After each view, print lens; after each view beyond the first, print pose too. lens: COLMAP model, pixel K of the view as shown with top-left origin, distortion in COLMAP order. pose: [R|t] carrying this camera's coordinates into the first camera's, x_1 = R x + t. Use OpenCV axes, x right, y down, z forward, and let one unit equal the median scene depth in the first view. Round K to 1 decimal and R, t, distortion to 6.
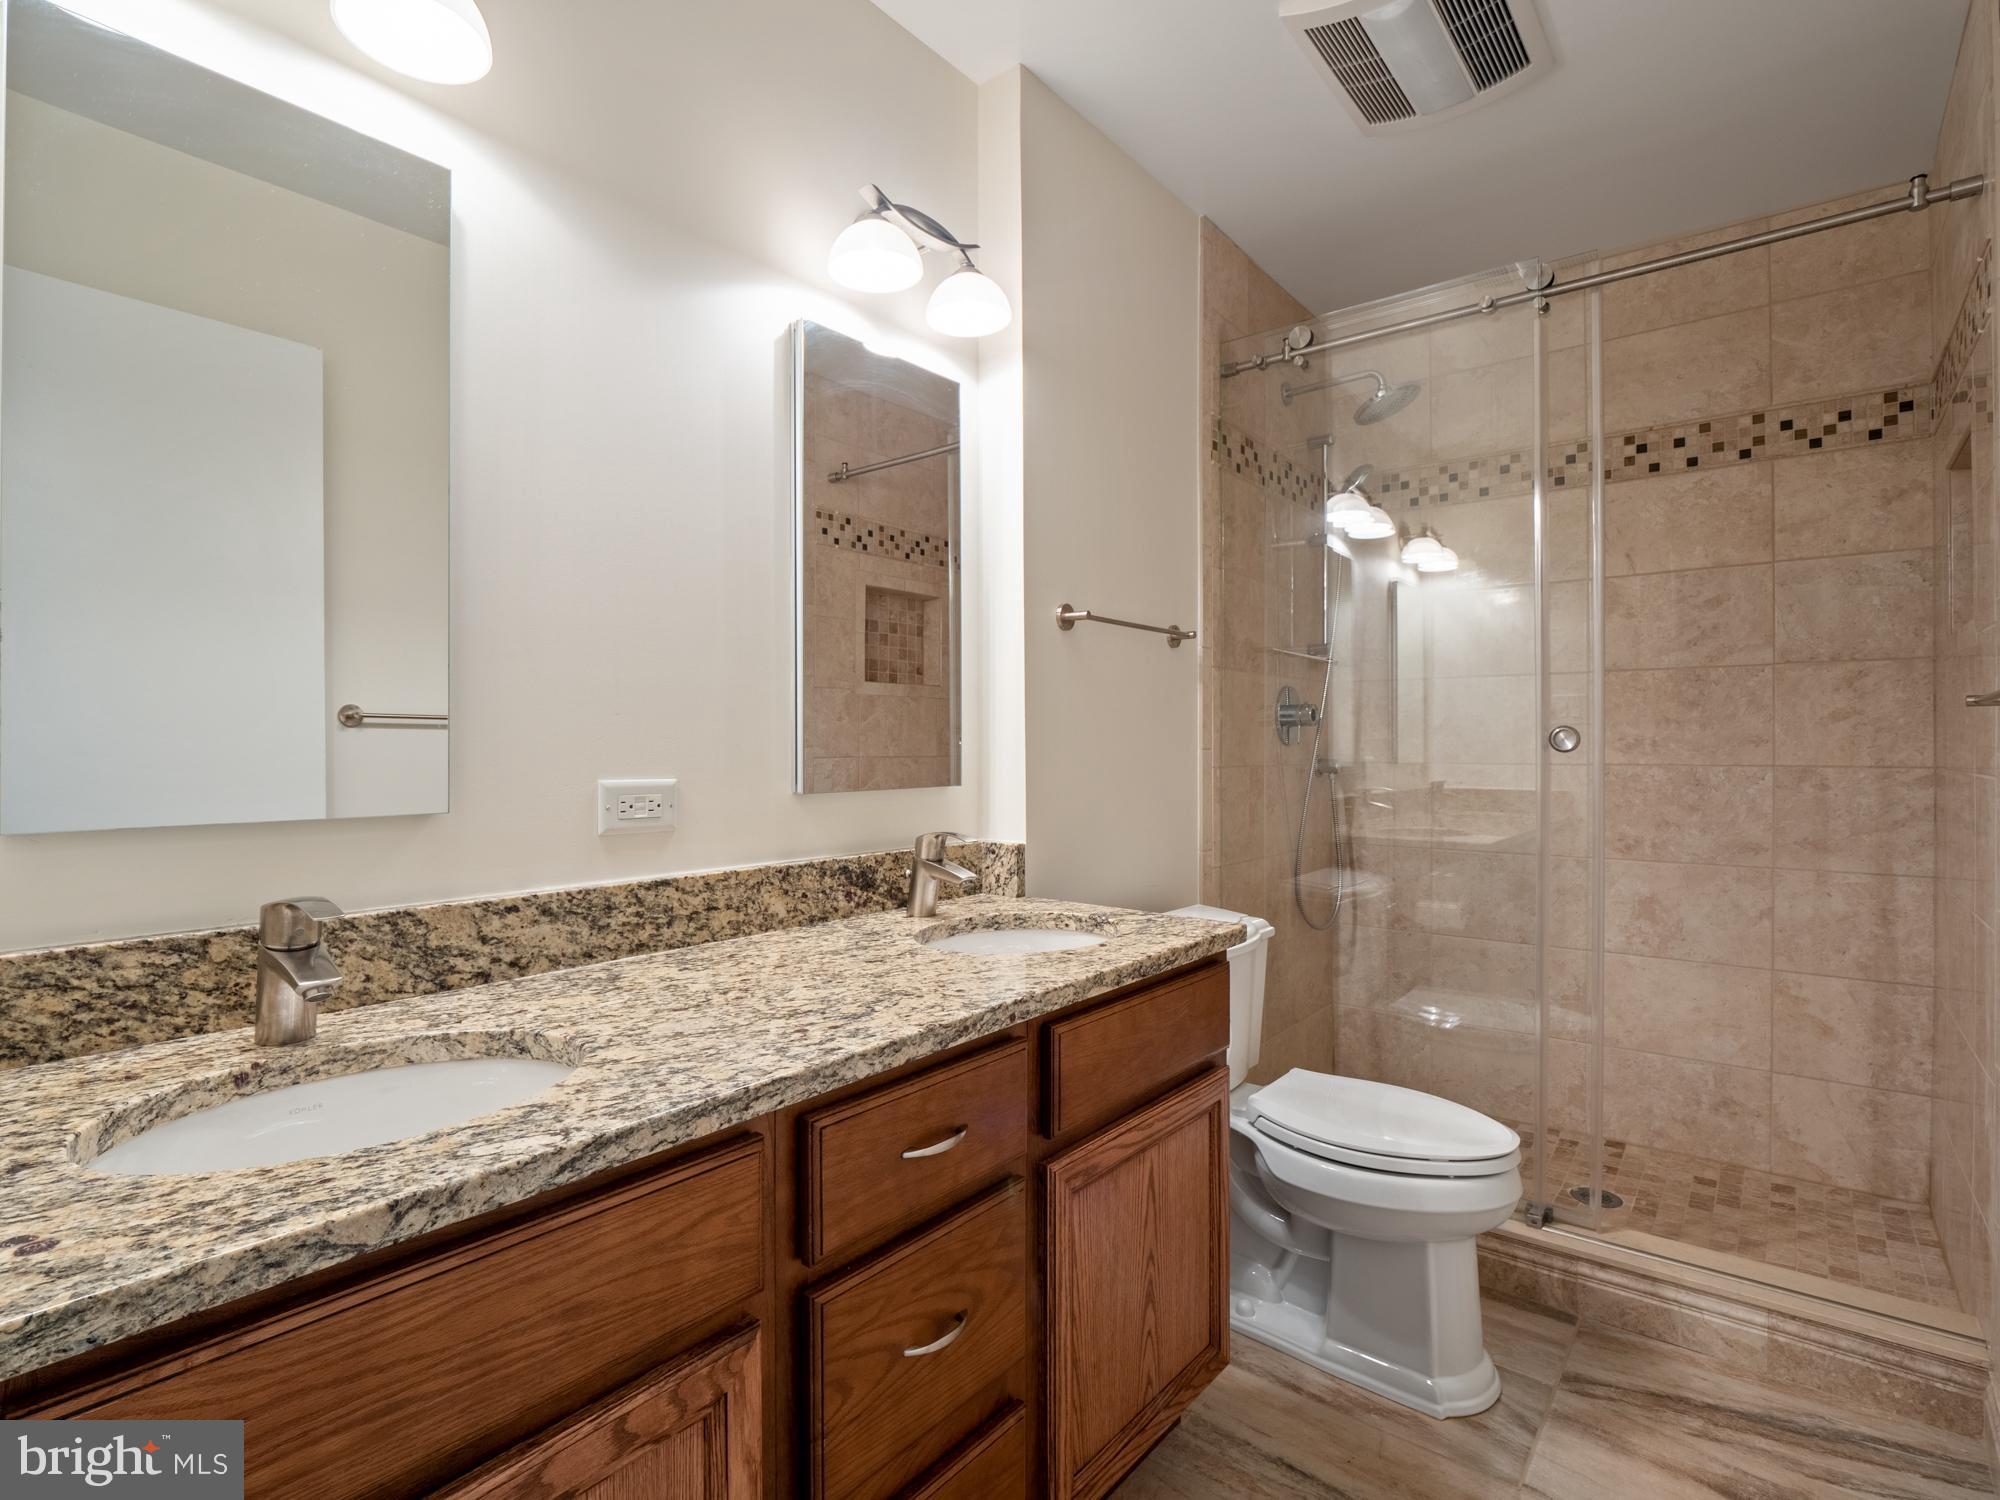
lens RADIAL K [[990.8, 0, 991.1], [0, 990.8, 745.7], [0, 0, 1]] dist [-0.018845, 0.001379]
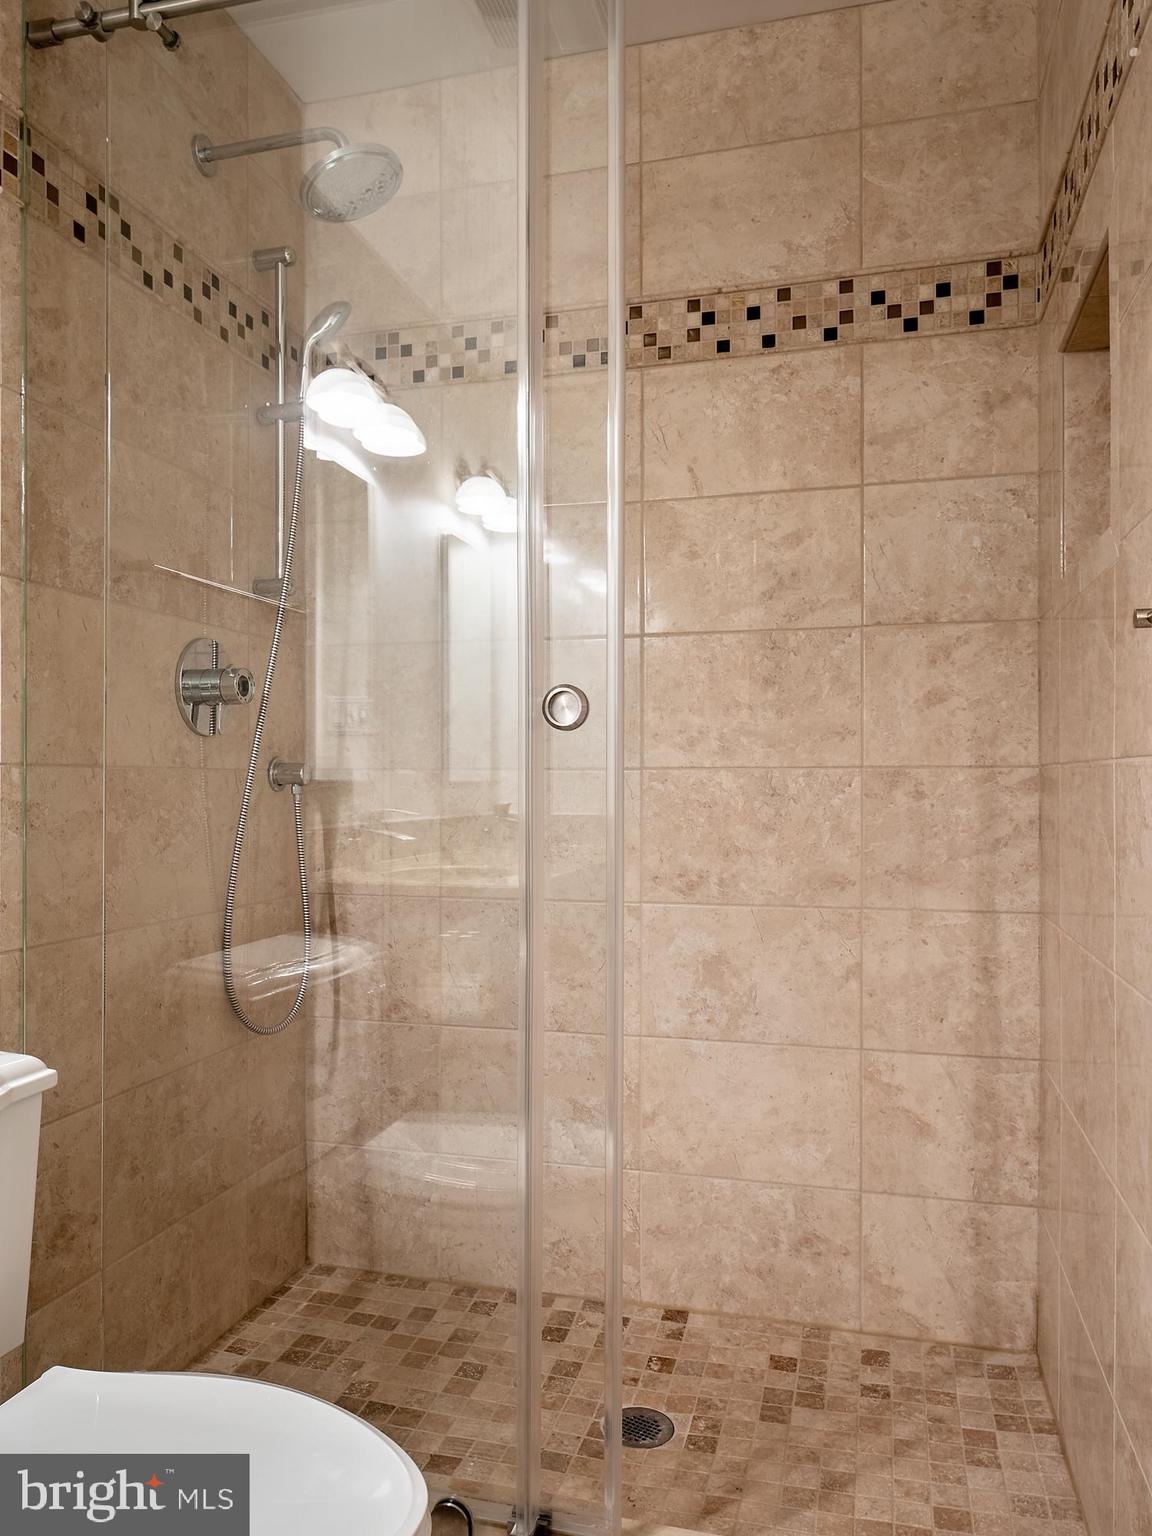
lens RADIAL K [[1081.3, 0, 578.9], [0, 1081.3, 783.5], [0, 0, 1]] dist [0.000190, -0.003012]
pose [[0.914963, 0.002161, 0.403532, 0.286939], [-0.001081, 0.999995, -0.002905, 0.035687], [-0.403536, 0.002222, 0.914961, 0.355174]]
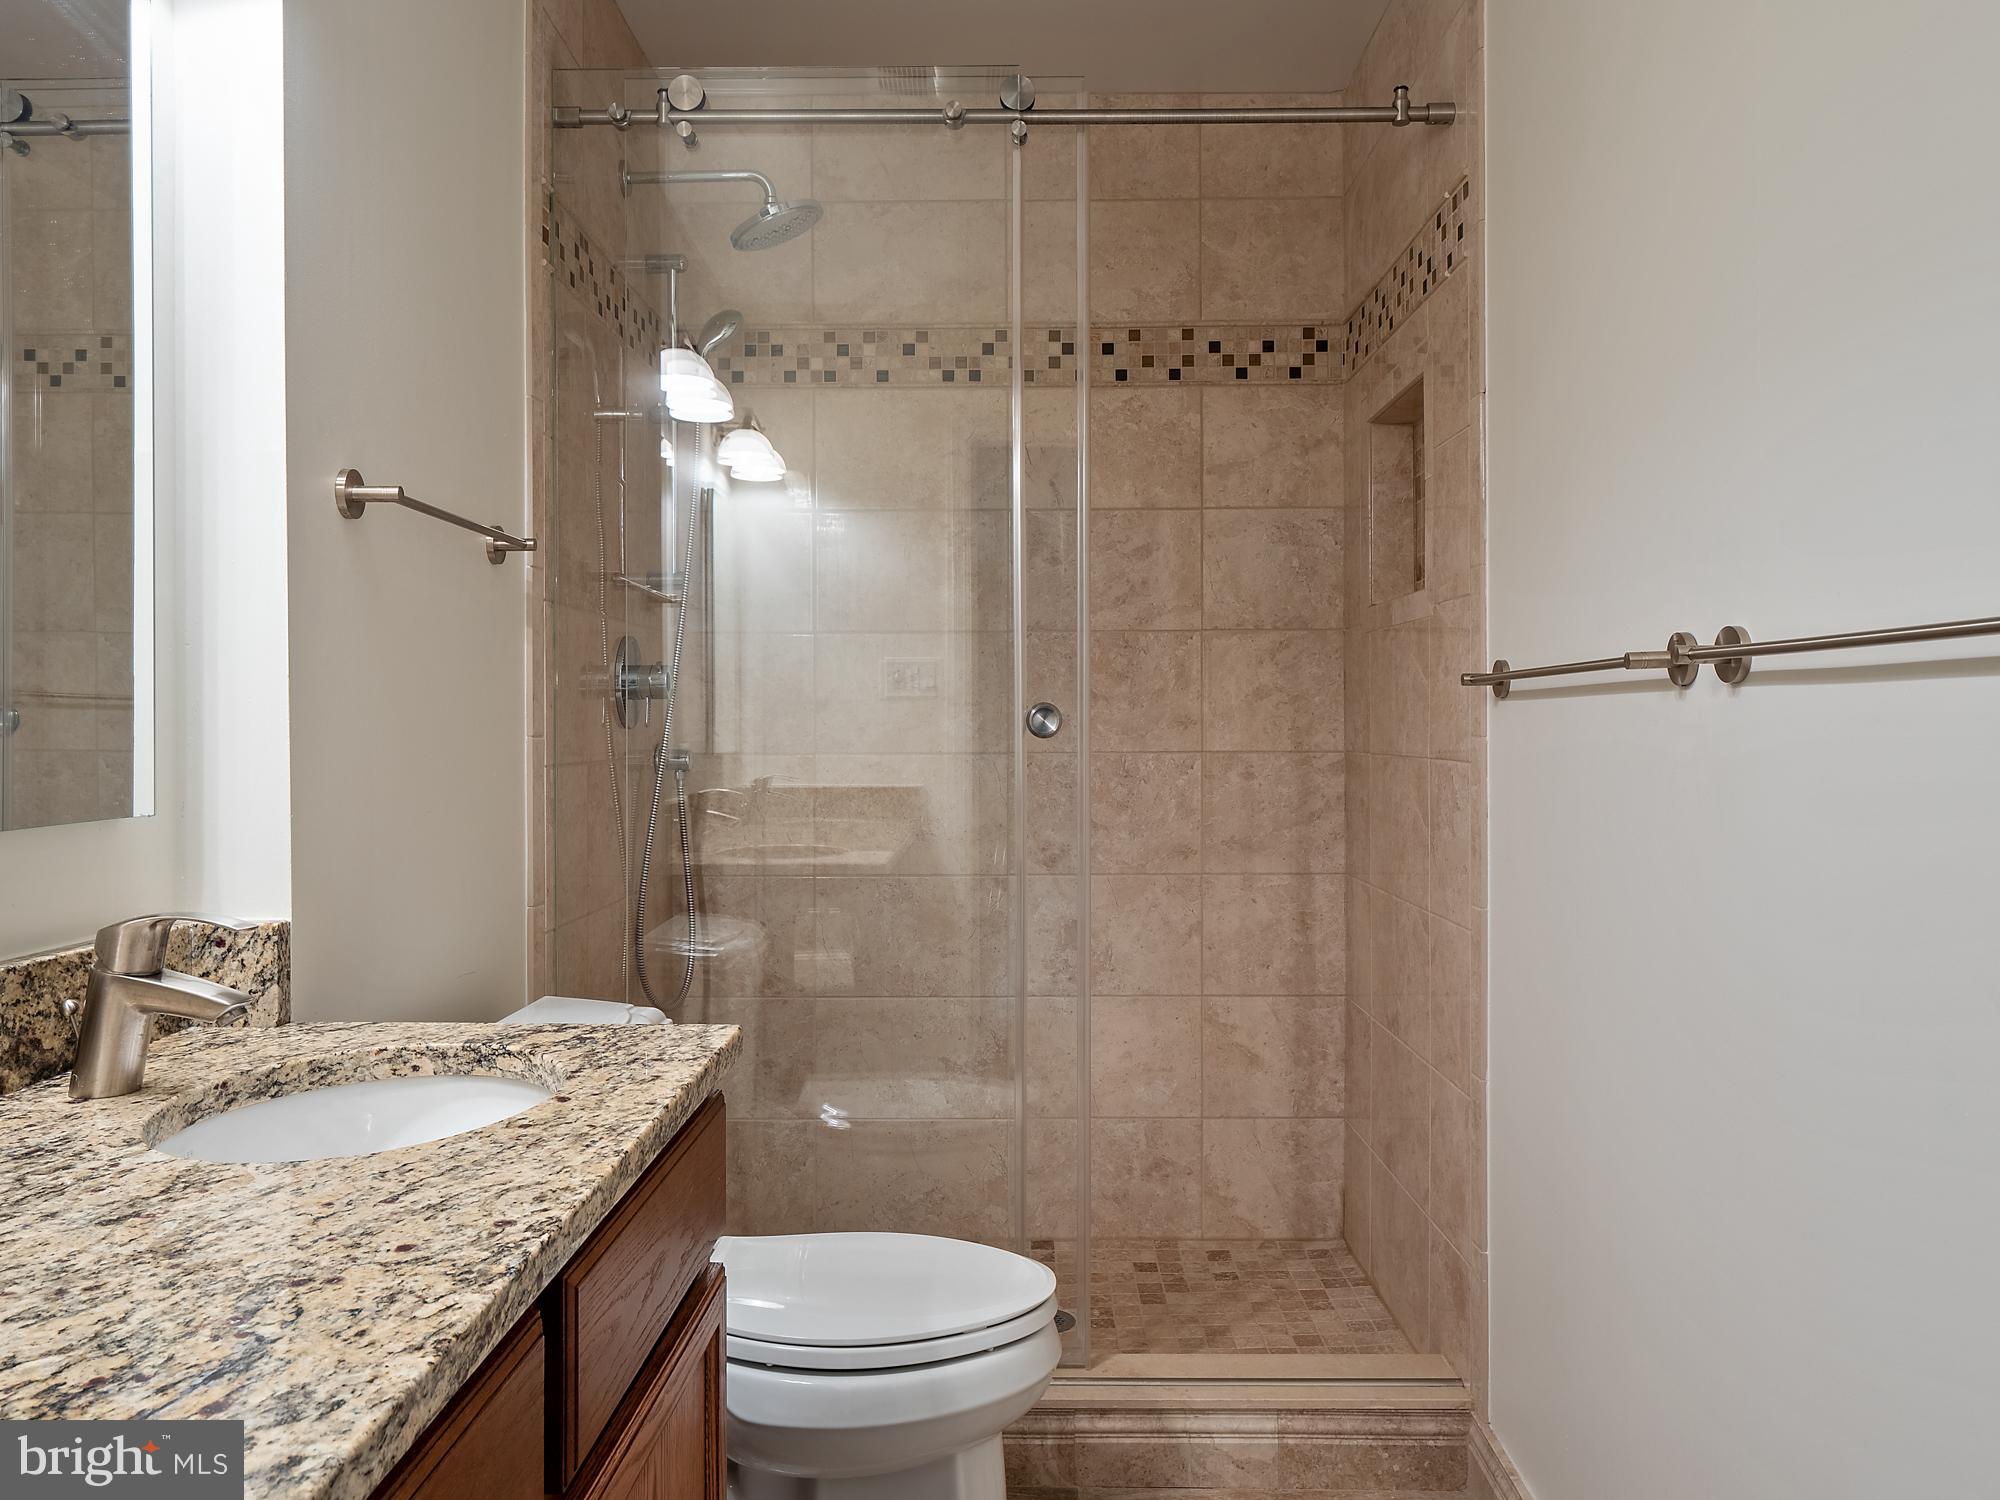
lens RADIAL K [[1467.4, 0, 985.2], [0, 1467.4, 725.2], [0, 0, 1]] dist [-0.003006, -0.001194]
pose [[0.783866, -0.002068, 0.620927, -0.126348], [0.002071, 0.999998, 0.000716, -0.003419], [-0.620927, 0.000725, 0.783868, 0.132123]]
